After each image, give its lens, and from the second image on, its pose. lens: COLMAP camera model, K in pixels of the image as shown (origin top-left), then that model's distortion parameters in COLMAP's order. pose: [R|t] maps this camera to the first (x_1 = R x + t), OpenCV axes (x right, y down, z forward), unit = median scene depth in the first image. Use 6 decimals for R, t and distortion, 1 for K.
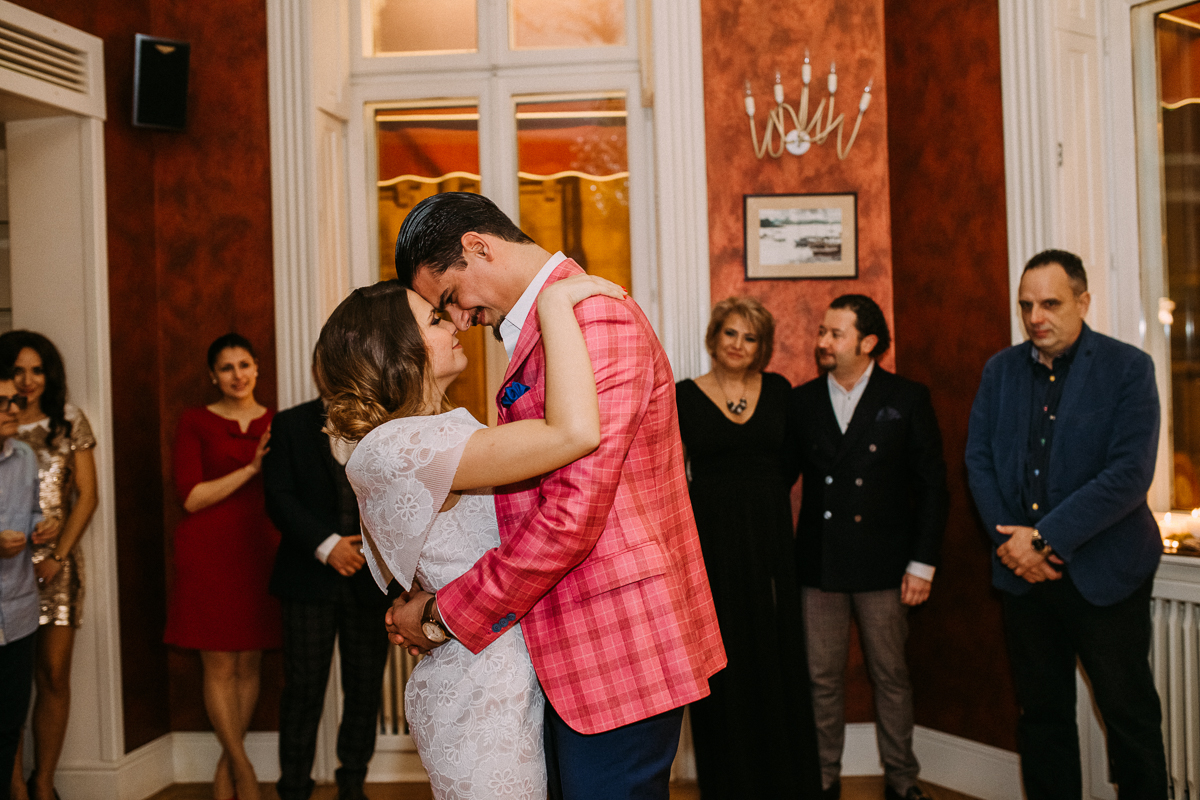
lens RADIAL K [[1140.2, 0, 592.9], [0, 1140.2, 400.1], [0, 0, 1]] dist [-0.025525, 0.000000]
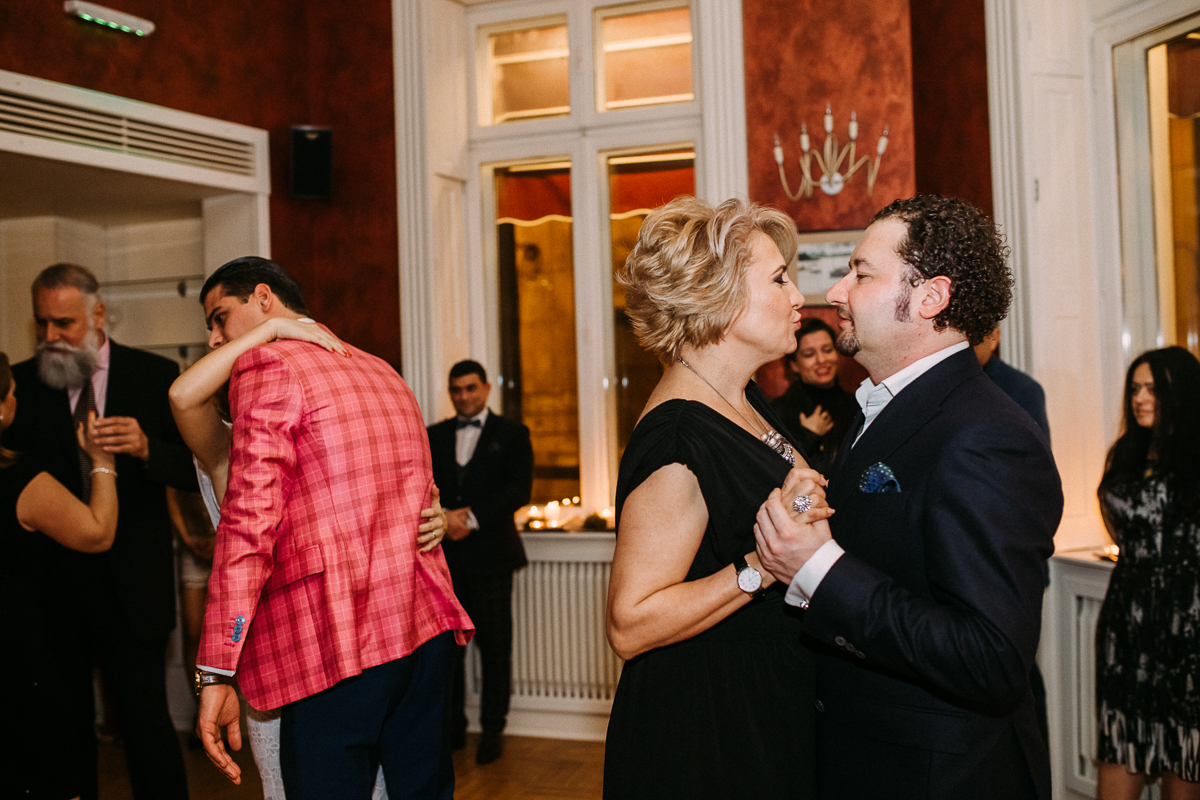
lens RADIAL K [[1140.2, 0, 595.6], [0, 1140.2, 392.0], [0, 0, 1]] dist [-0.025525, 0.000000]
pose [[0.963212, -0.000984, -0.268739, 0.255710], [-0.001237, 0.999966, -0.008095, -0.013962], [0.268738, 0.008129, 0.963179, -0.126801]]
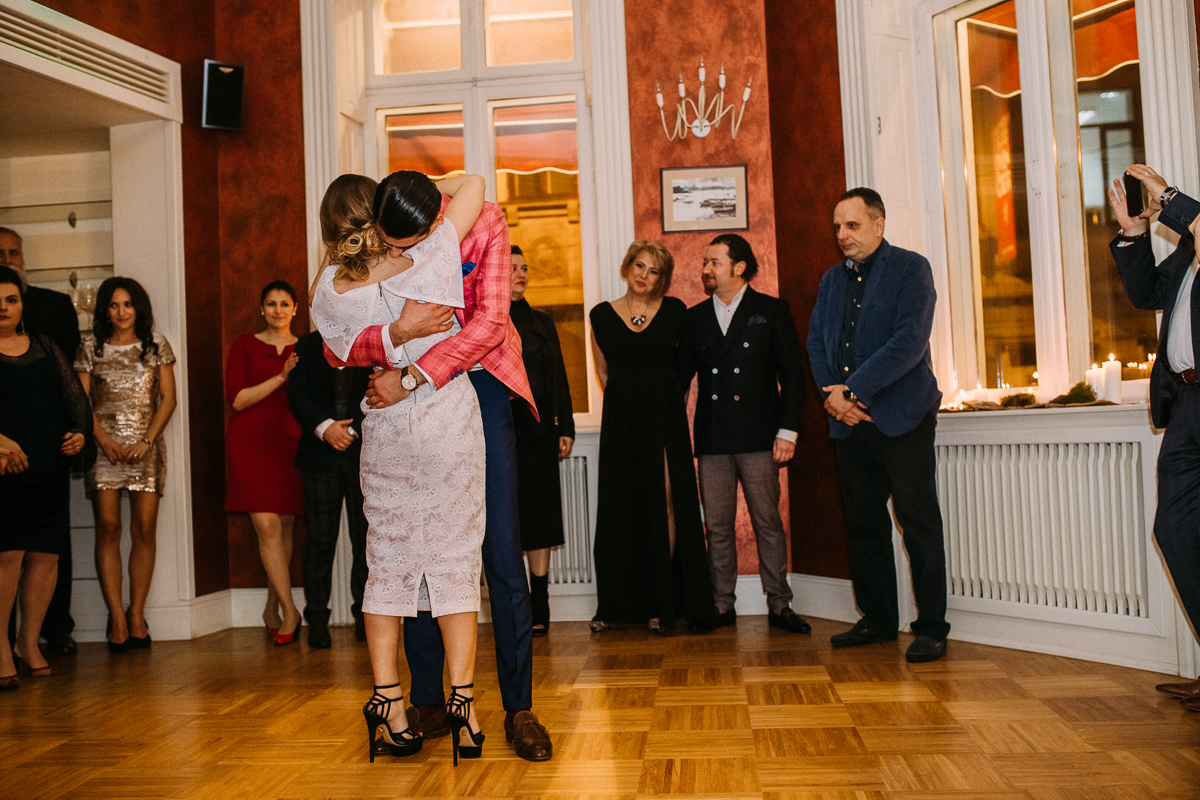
lens RADIAL K [[1140.2, 0, 589.8], [0, 1140.2, 394.6], [0, 0, 1]] dist [-0.025525, 0.000000]
pose [[0.998655, -0.014518, -0.049780, 0.112669], [0.012458, 0.999063, -0.041438, 0.132575], [0.050335, 0.040762, 0.997900, -0.300390]]
